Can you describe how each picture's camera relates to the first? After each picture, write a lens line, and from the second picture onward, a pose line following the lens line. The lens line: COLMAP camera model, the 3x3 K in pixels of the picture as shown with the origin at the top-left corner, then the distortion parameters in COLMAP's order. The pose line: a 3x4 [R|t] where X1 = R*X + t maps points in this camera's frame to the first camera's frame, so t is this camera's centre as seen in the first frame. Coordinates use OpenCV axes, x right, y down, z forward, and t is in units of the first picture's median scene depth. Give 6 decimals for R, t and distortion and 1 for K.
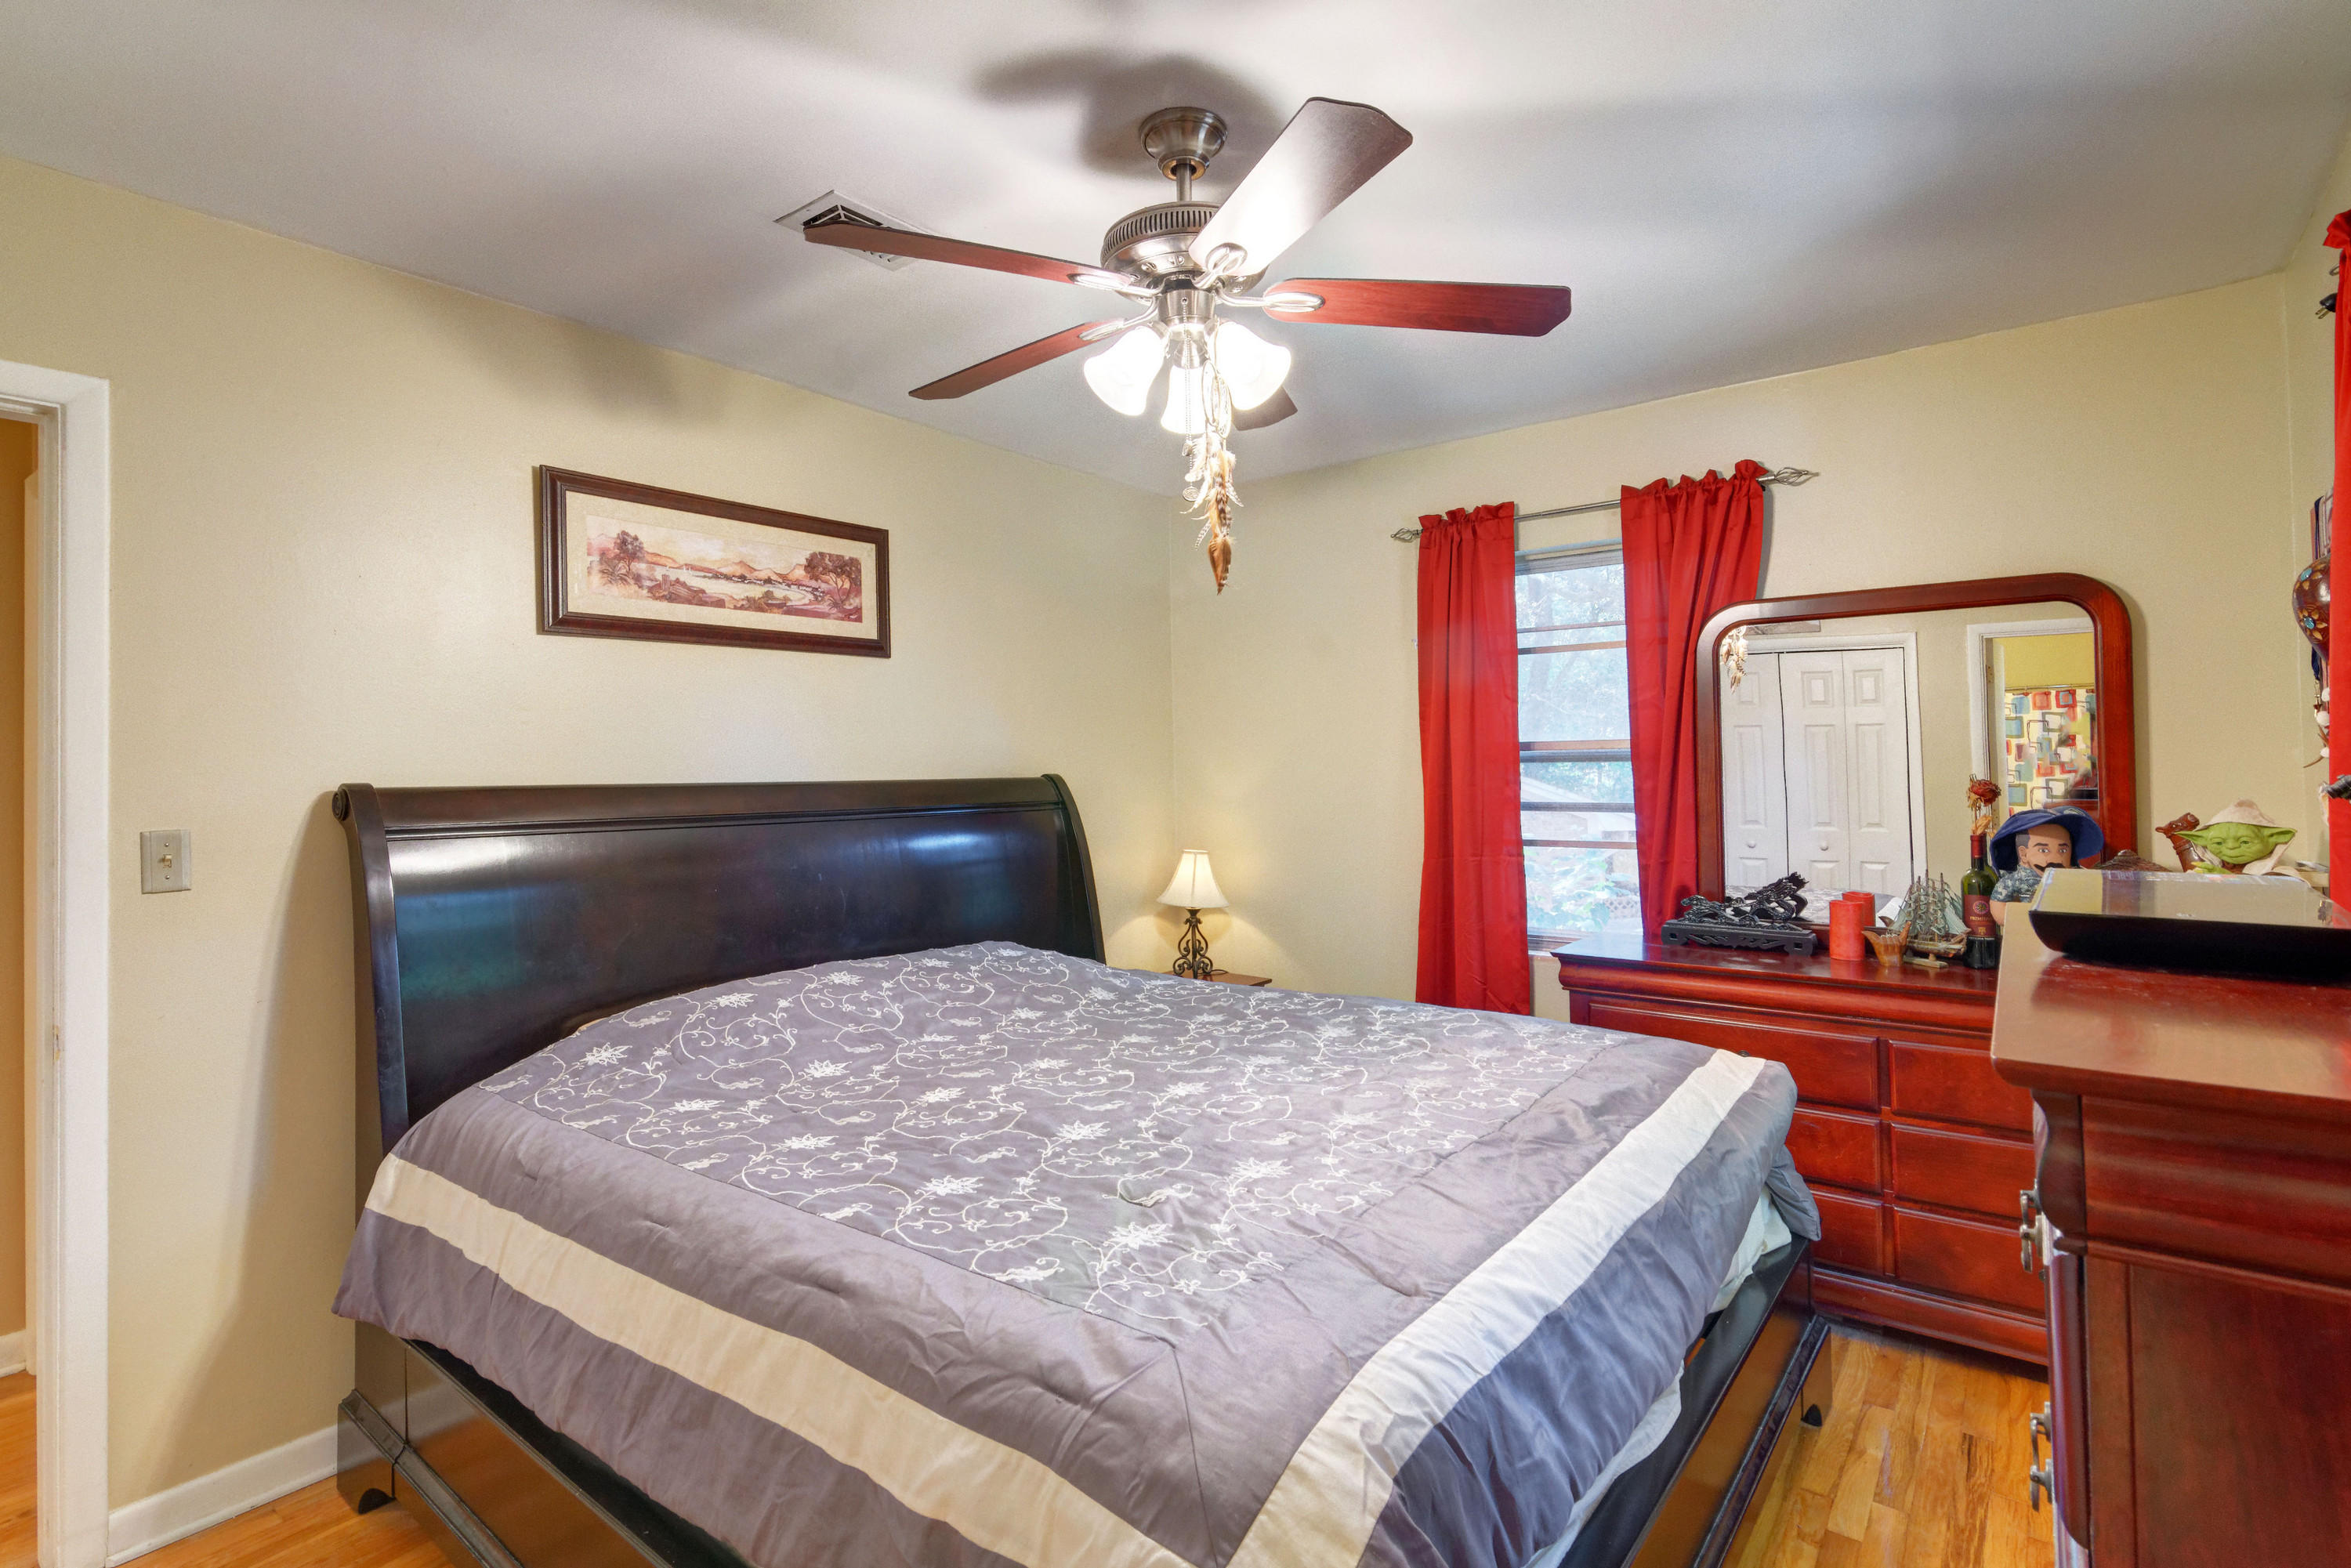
lens RADIAL K [[1132.4, 0, 1170.3], [0, 1132.4, 767.1], [0, 0, 1]] dist [0.008263, -0.000563]
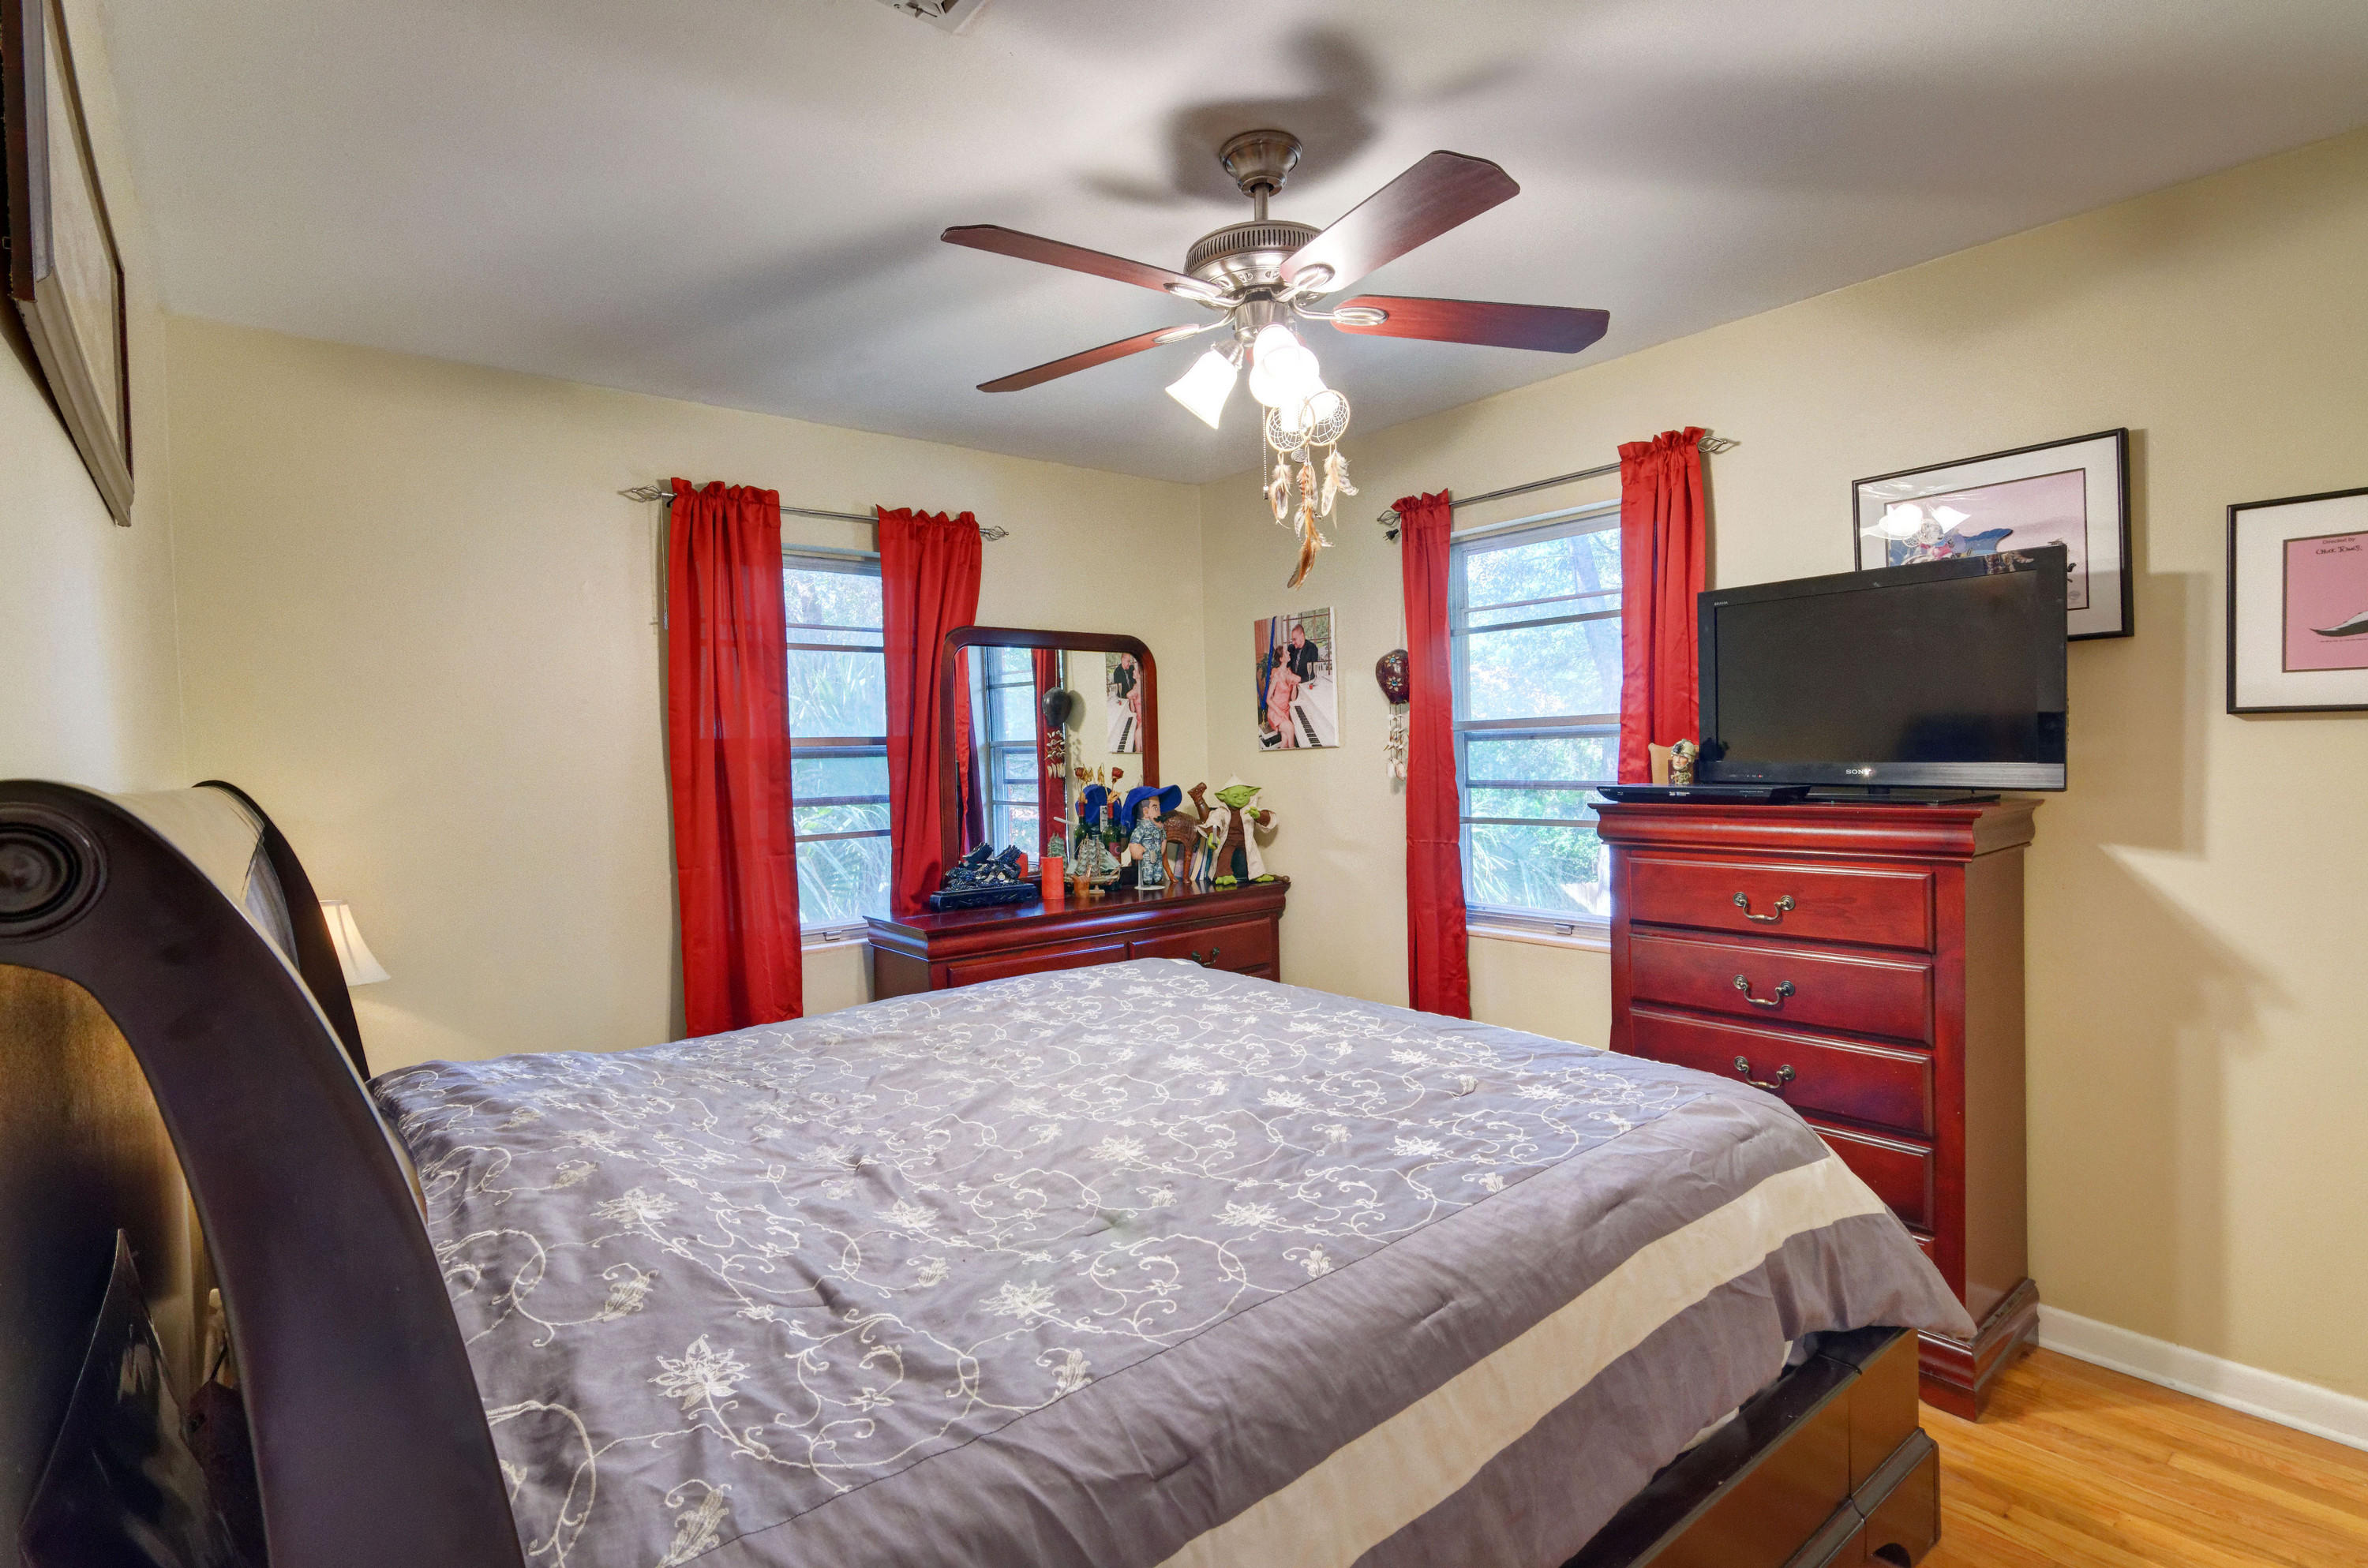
lens RADIAL K [[1121.2, 0, 1170.3], [0, 1121.2, 791.3], [0, 0, 1]] dist [-0.000267, -0.000686]
pose [[0.234063, -0.027102, 0.971844, -0.701082], [0.023920, 0.999469, 0.022112, 0.013241], [-0.971927, 0.018071, 0.234587, 0.562662]]
